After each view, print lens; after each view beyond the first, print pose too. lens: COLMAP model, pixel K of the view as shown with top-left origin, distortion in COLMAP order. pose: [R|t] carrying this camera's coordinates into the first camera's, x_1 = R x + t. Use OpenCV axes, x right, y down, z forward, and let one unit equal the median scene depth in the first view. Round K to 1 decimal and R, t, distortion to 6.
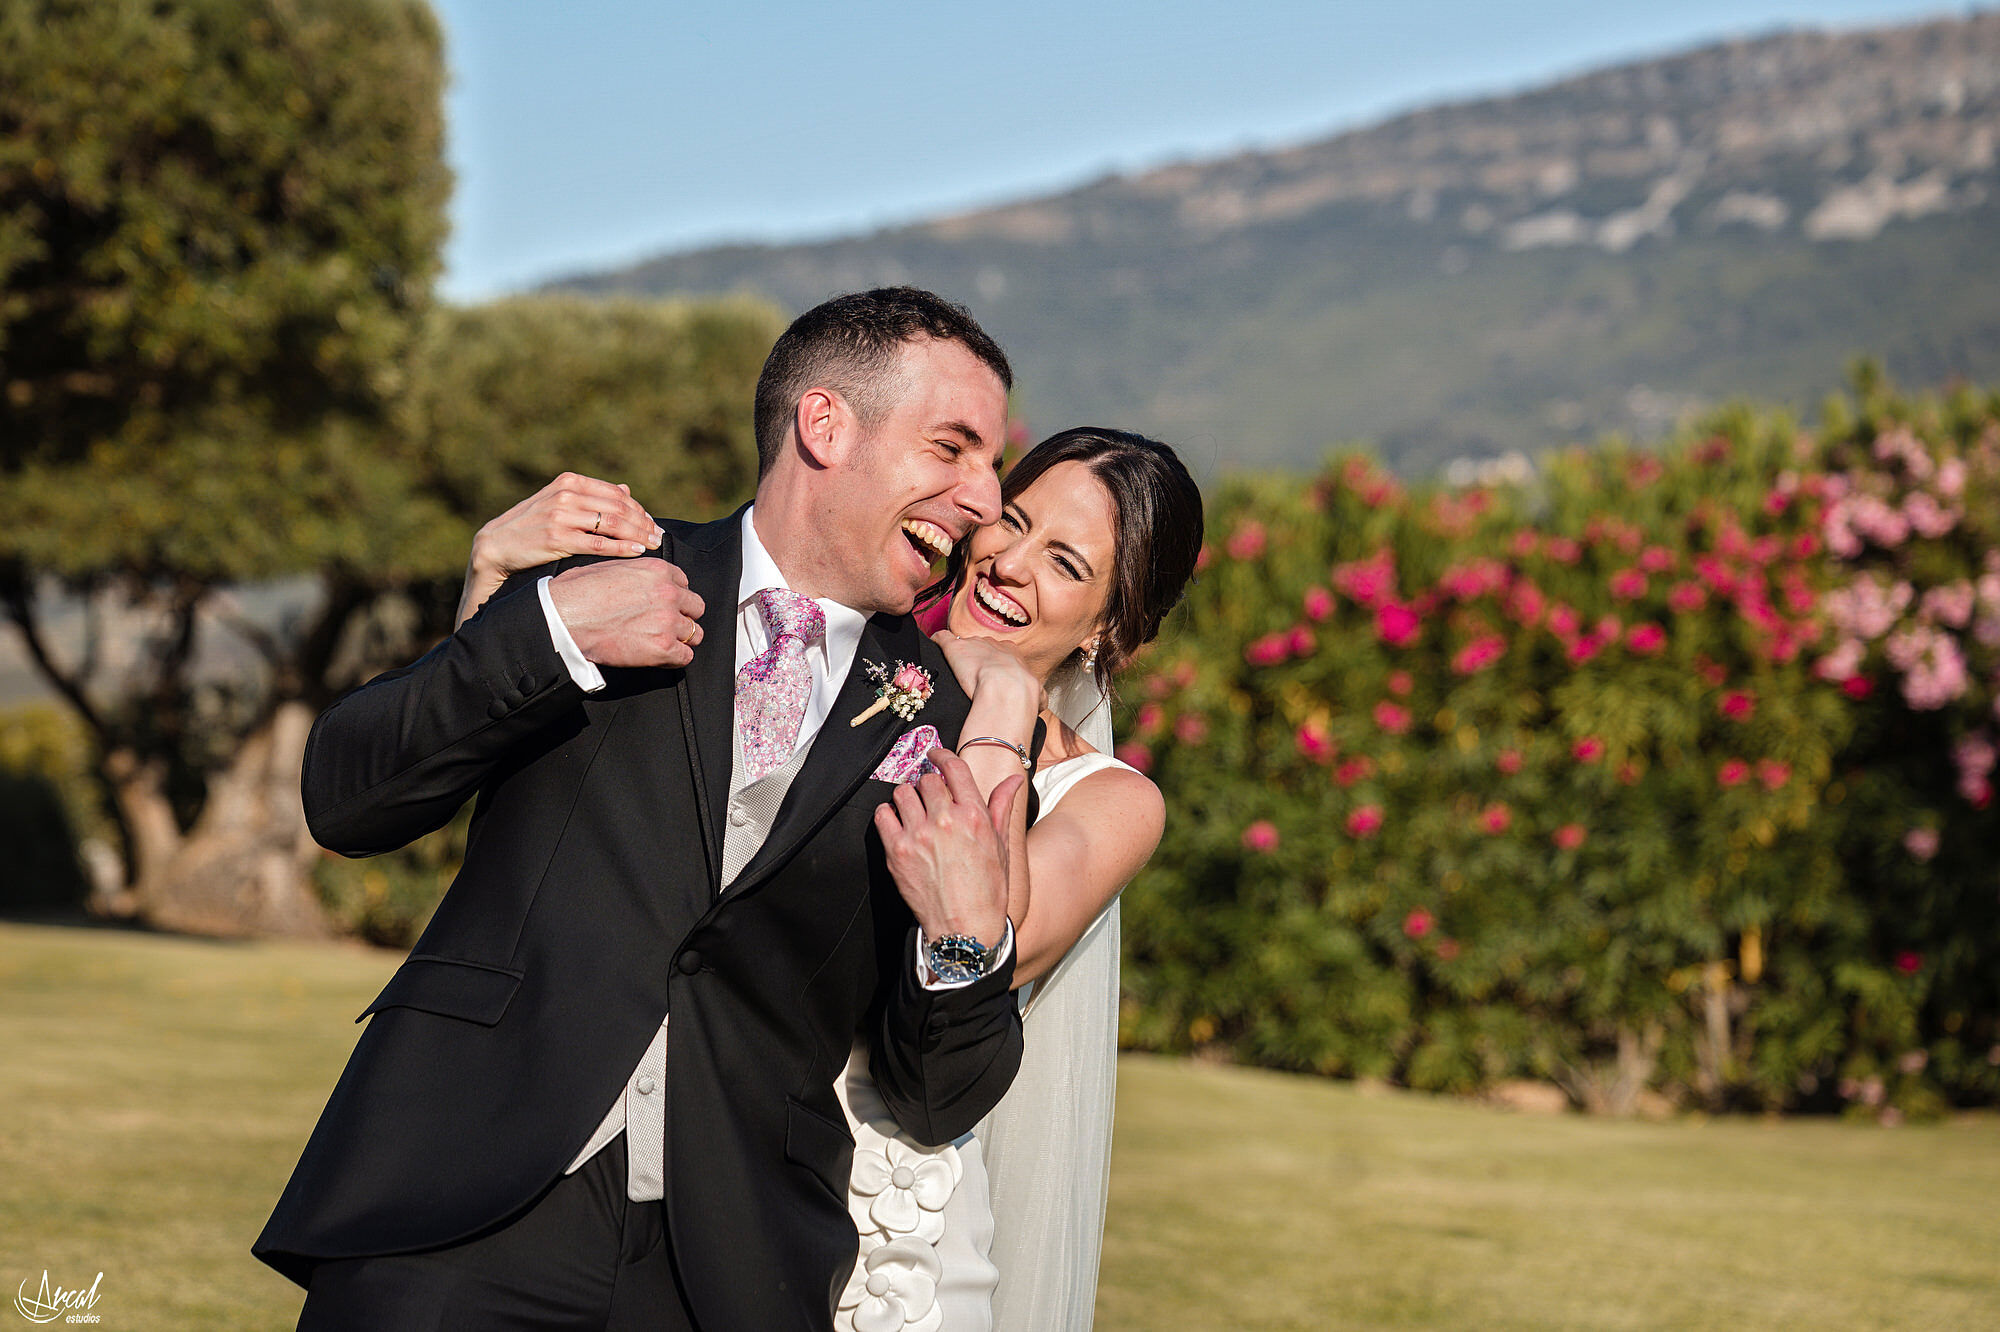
lens RADIAL K [[6522.0, 0, 1000.0], [0, 6522.0, 666.0], [0, 0, 1]] dist [-0.140817, -1.237187]
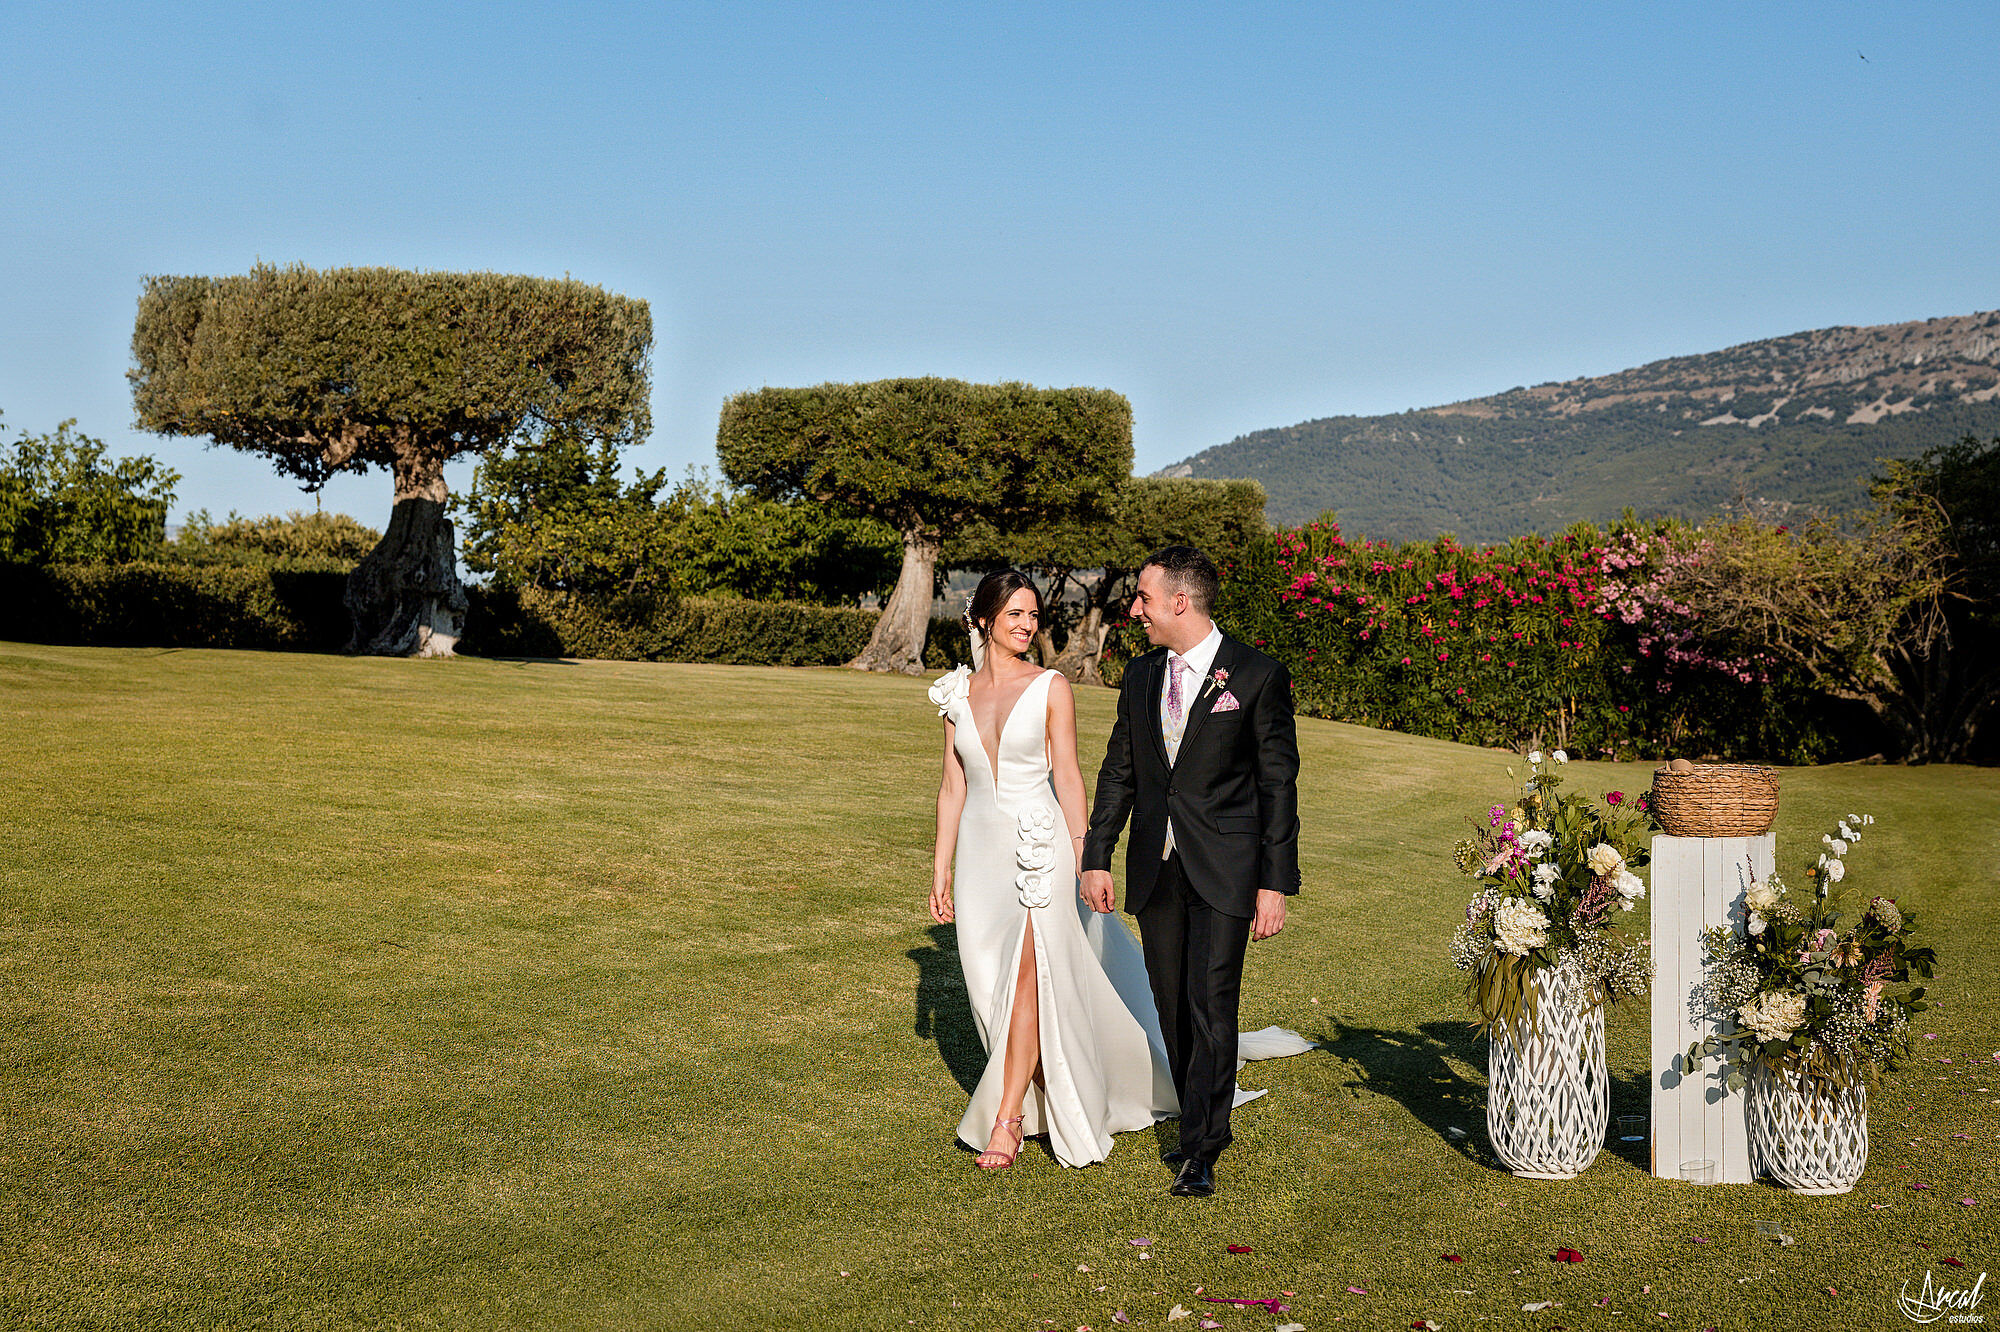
lens RADIAL K [[6522.0, 0, 1000.0], [0, 6522.0, 666.0], [0, 0, 1]] dist [-0.140817, -1.237187]
pose [[0.987245, 0.027559, -0.156806, 0.327199], [-0.027316, 0.999620, 0.003706, 0.022371], [0.156849, 0.000625, 0.987622, -2.023499]]
